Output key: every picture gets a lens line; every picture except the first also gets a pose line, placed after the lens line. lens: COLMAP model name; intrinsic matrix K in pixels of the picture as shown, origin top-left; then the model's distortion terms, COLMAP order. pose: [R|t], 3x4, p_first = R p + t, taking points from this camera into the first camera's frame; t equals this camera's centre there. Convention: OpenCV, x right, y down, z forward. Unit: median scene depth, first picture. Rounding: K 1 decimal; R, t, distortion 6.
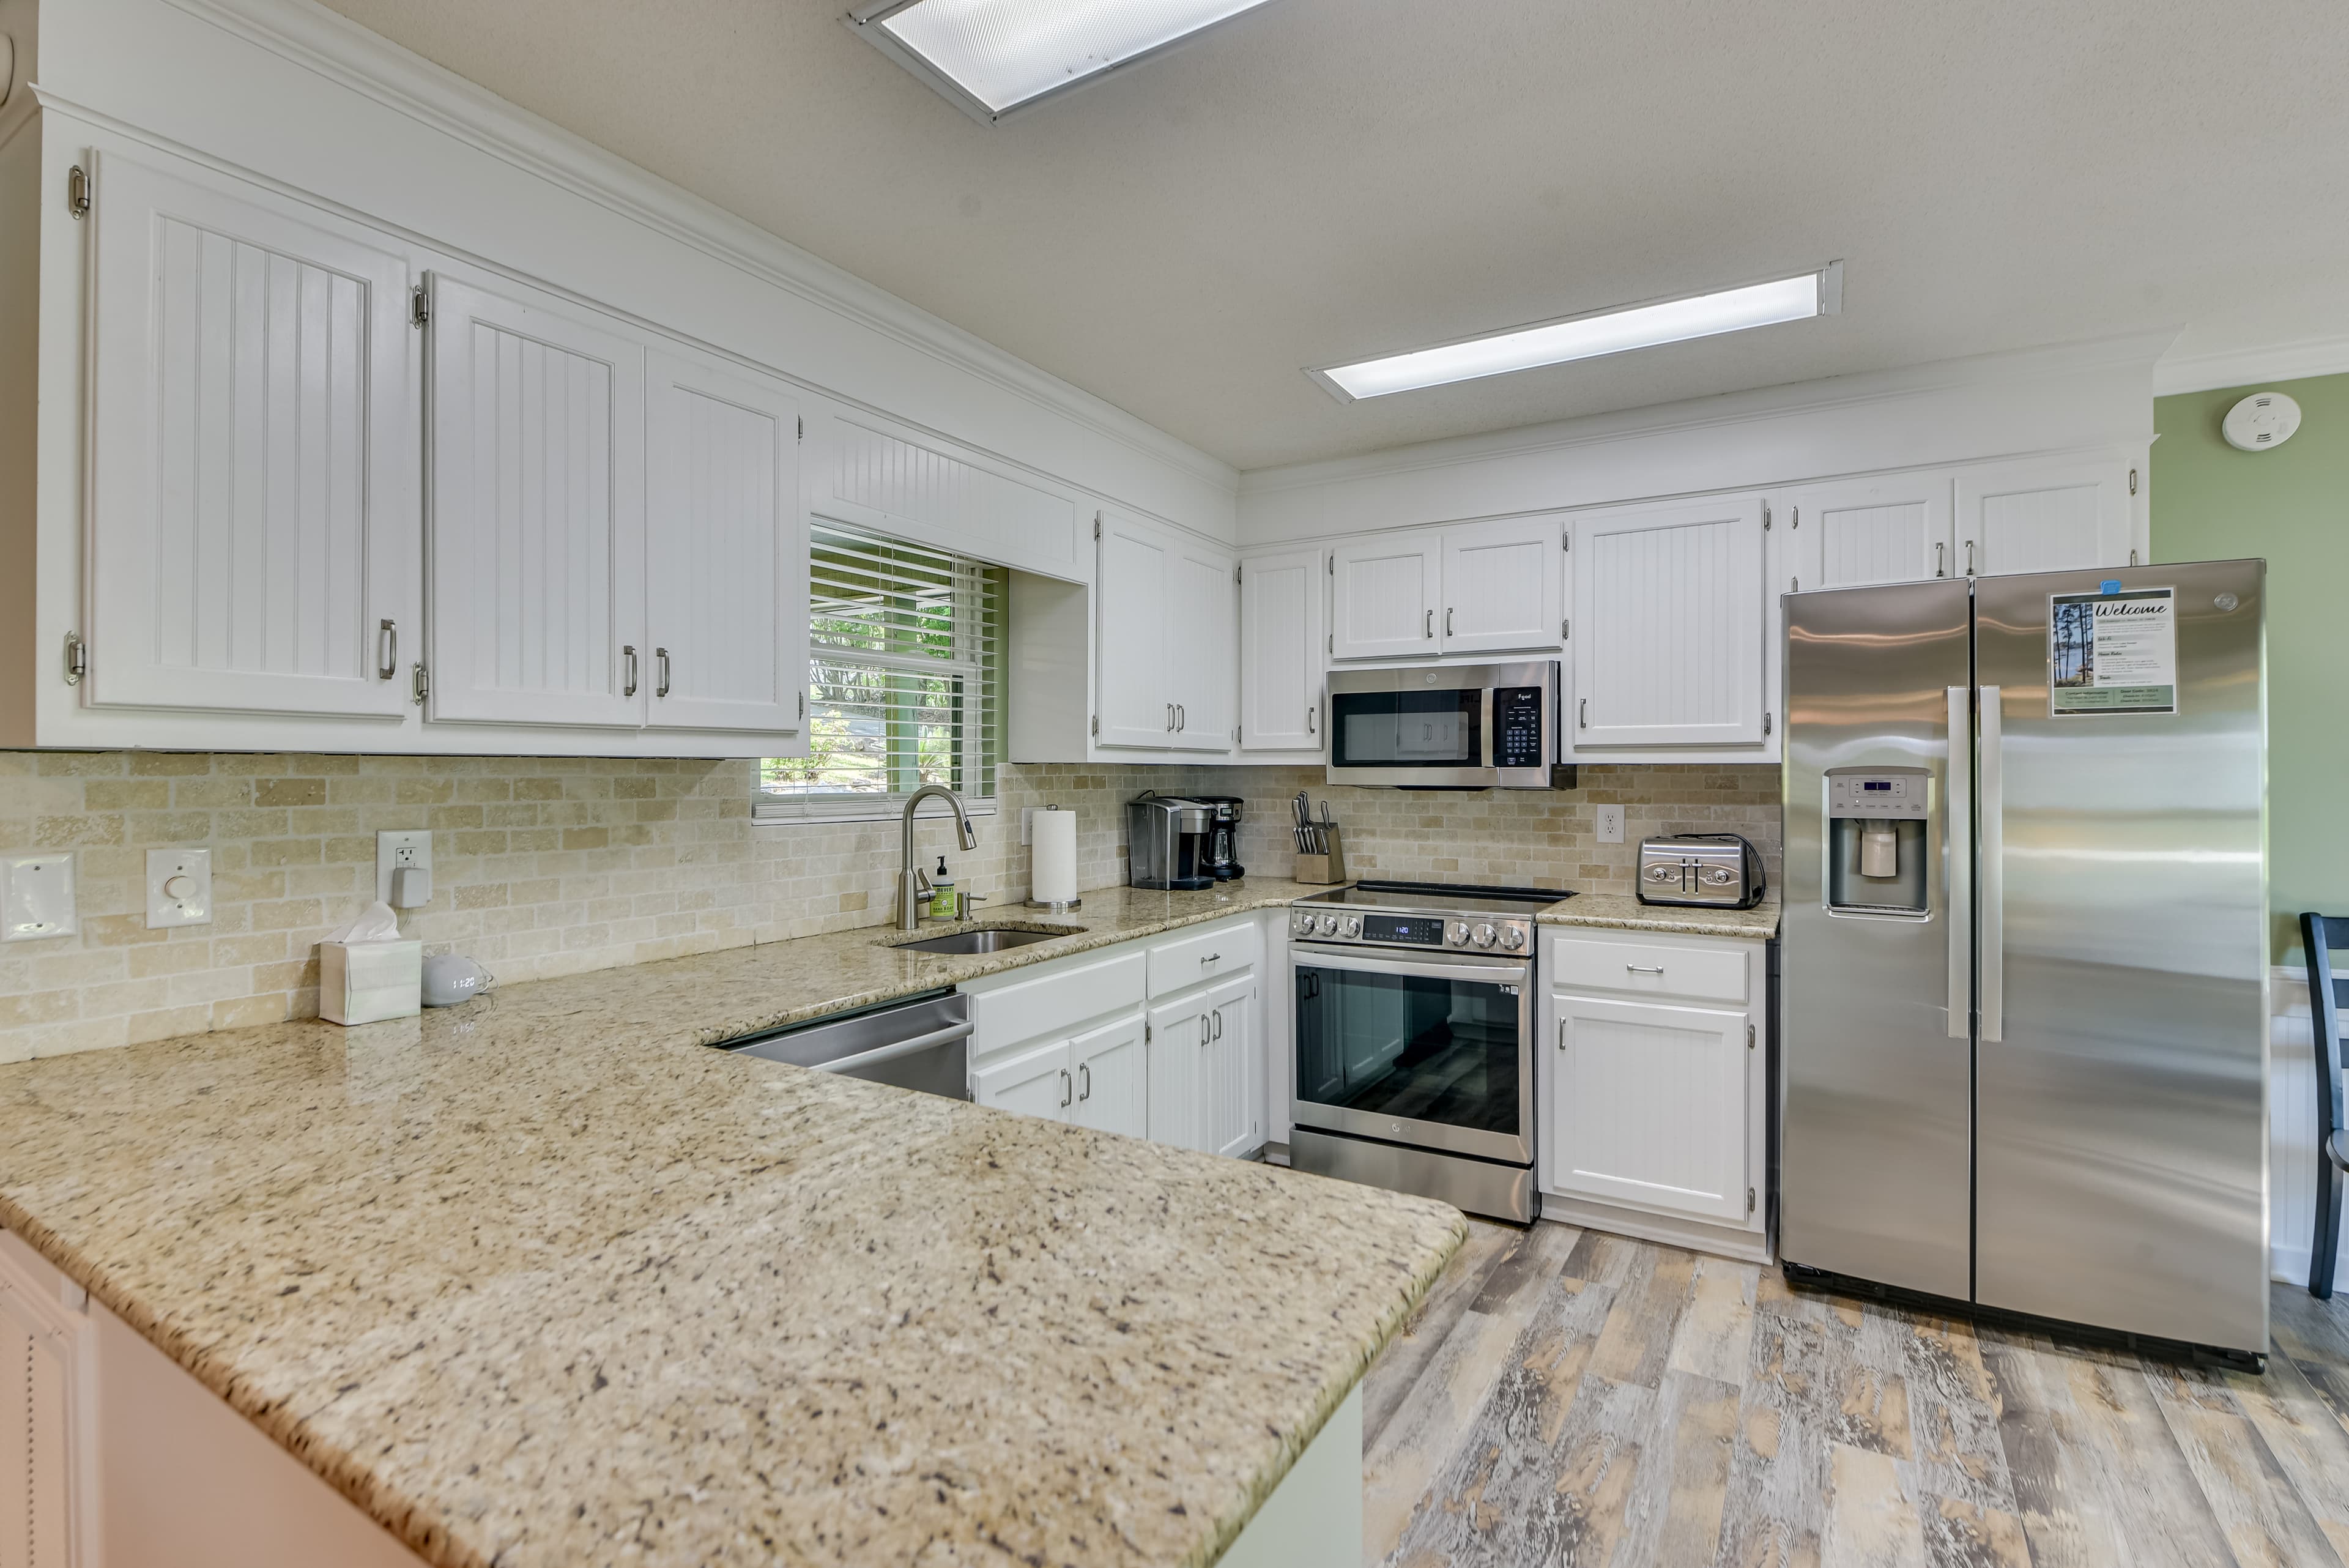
lens RADIAL K [[1072.6, 0, 1161.9], [0, 1072.6, 775.4], [0, 0, 1]] dist [-0.008651, -0.001896]
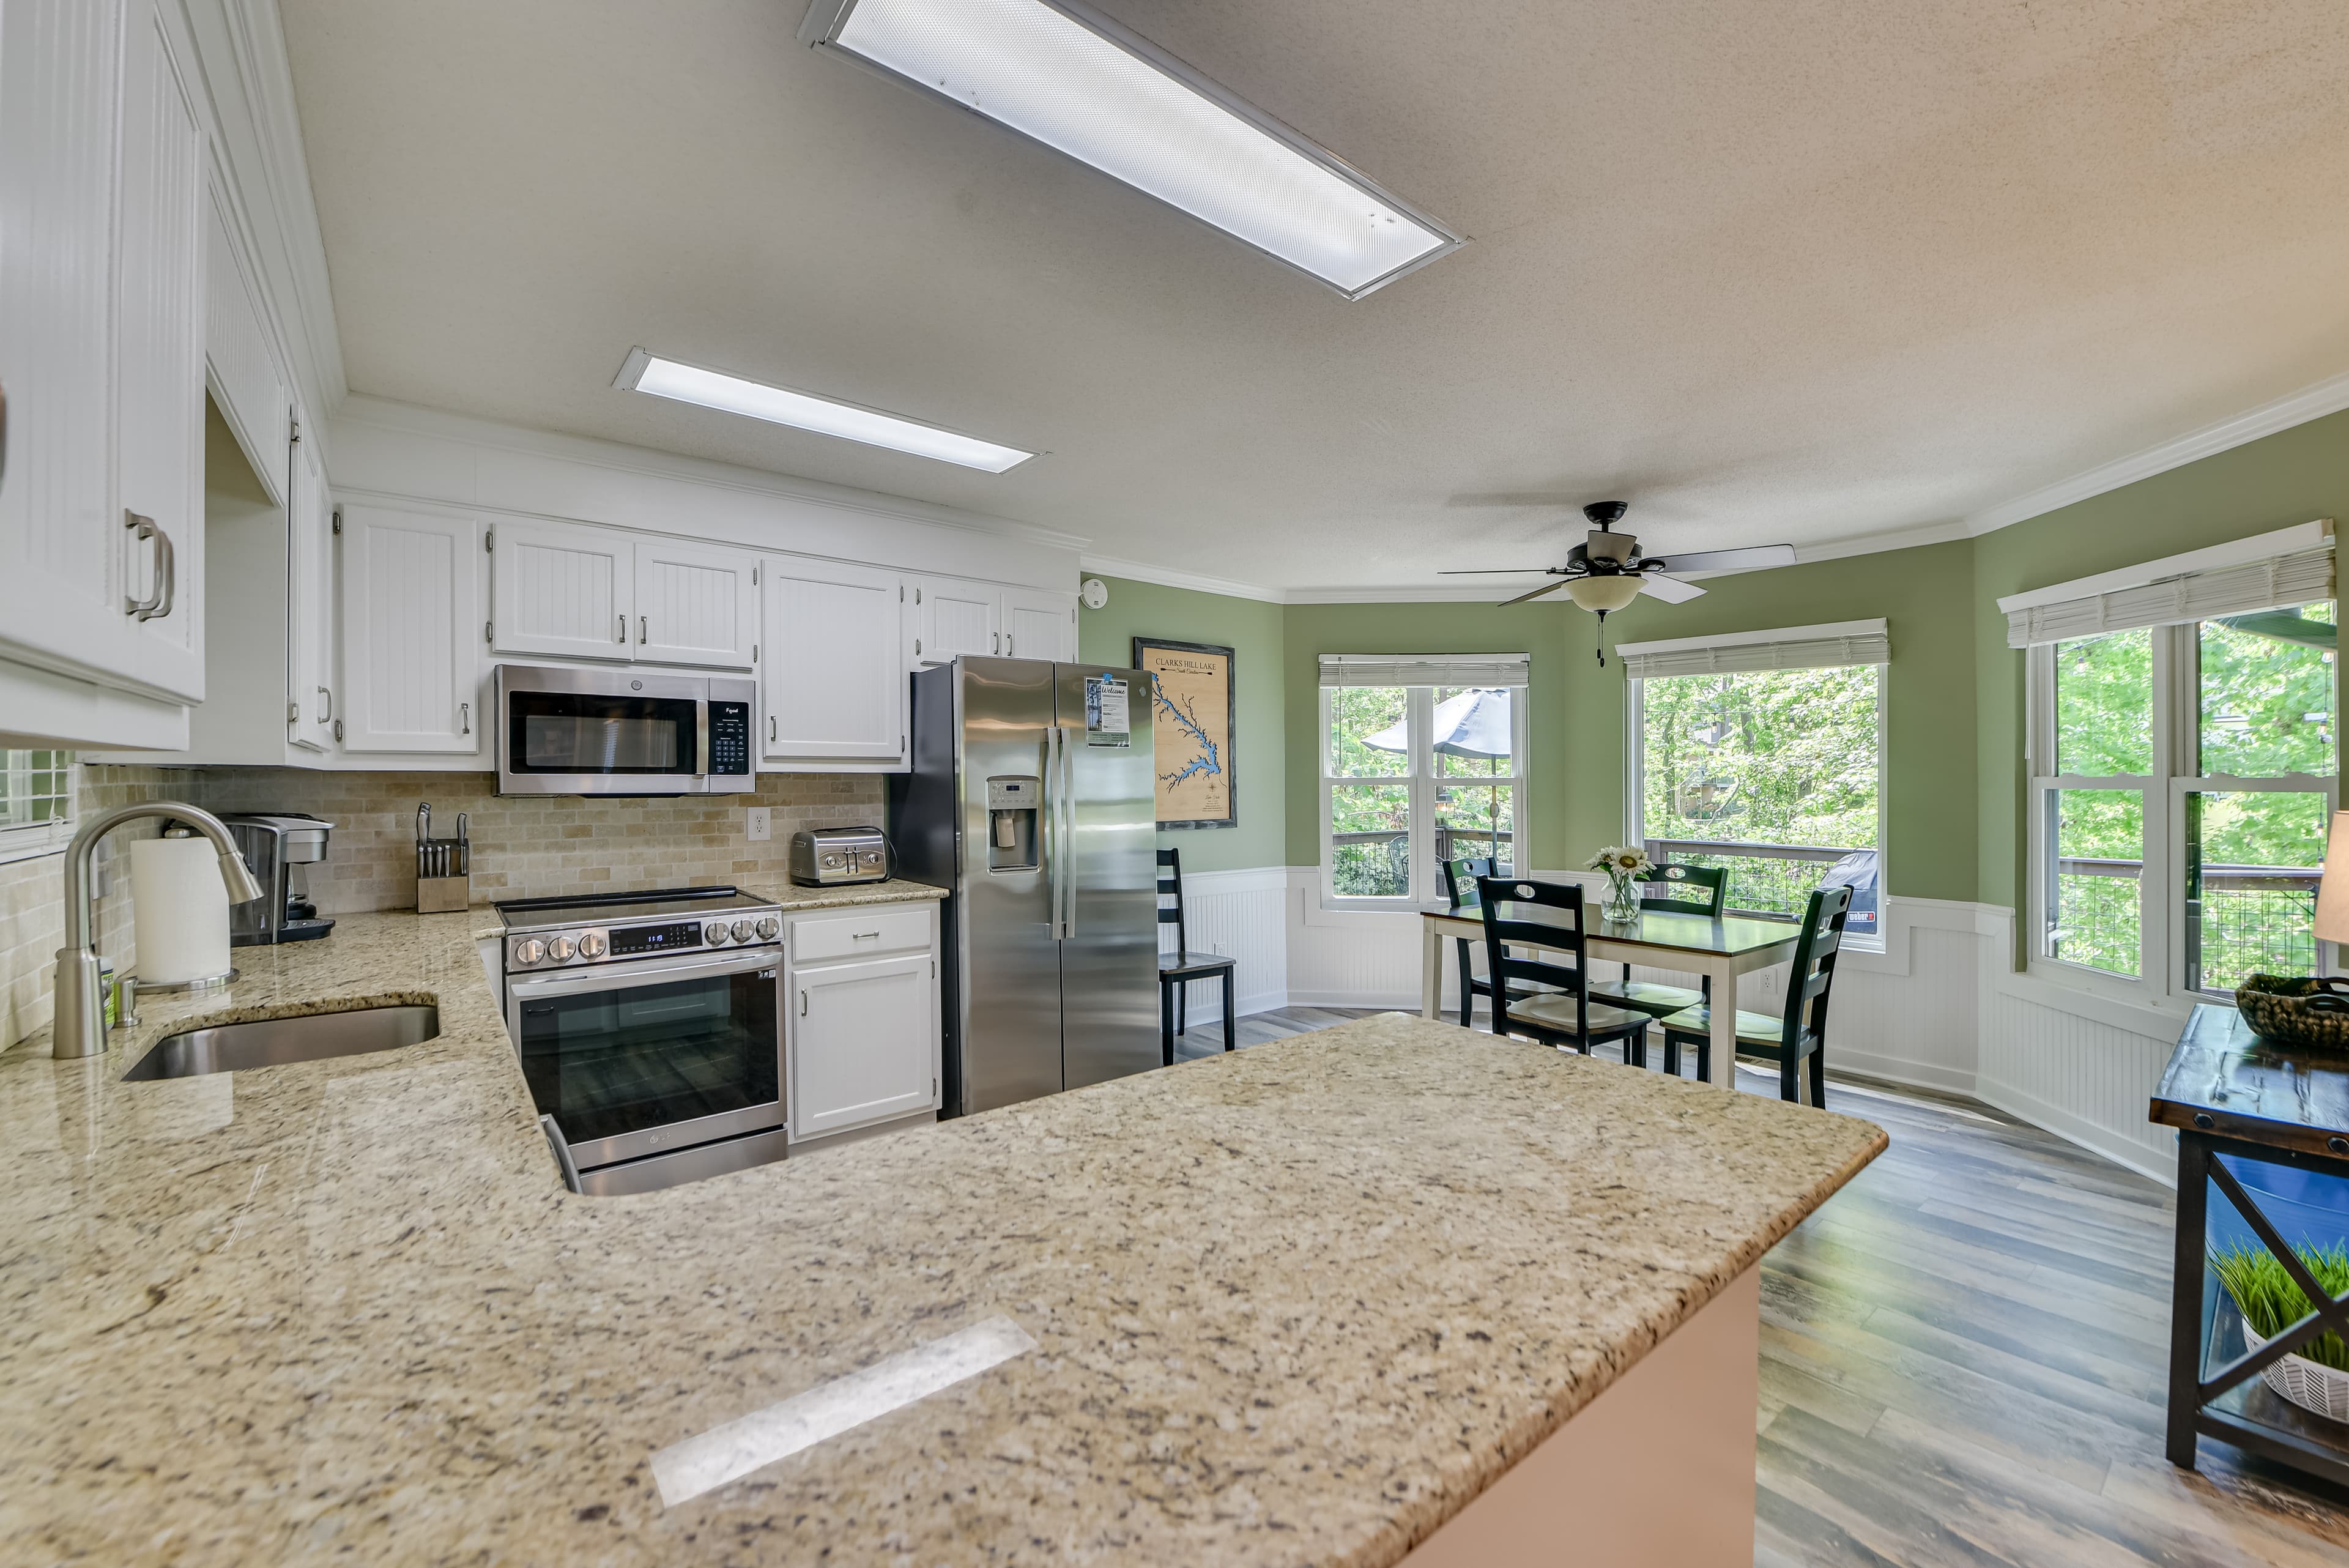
lens RADIAL K [[938.7, 0, 1193.7], [0, 938.7, 783.2], [0, 0, 1]] dist [-0.019177, -0.001282]
pose [[0.329140, -0.002782, 0.944277, -0.517592], [0.004379, 0.999989, 0.001419, 0.002192], [-0.944271, 0.003668, 0.329148, 0.302007]]
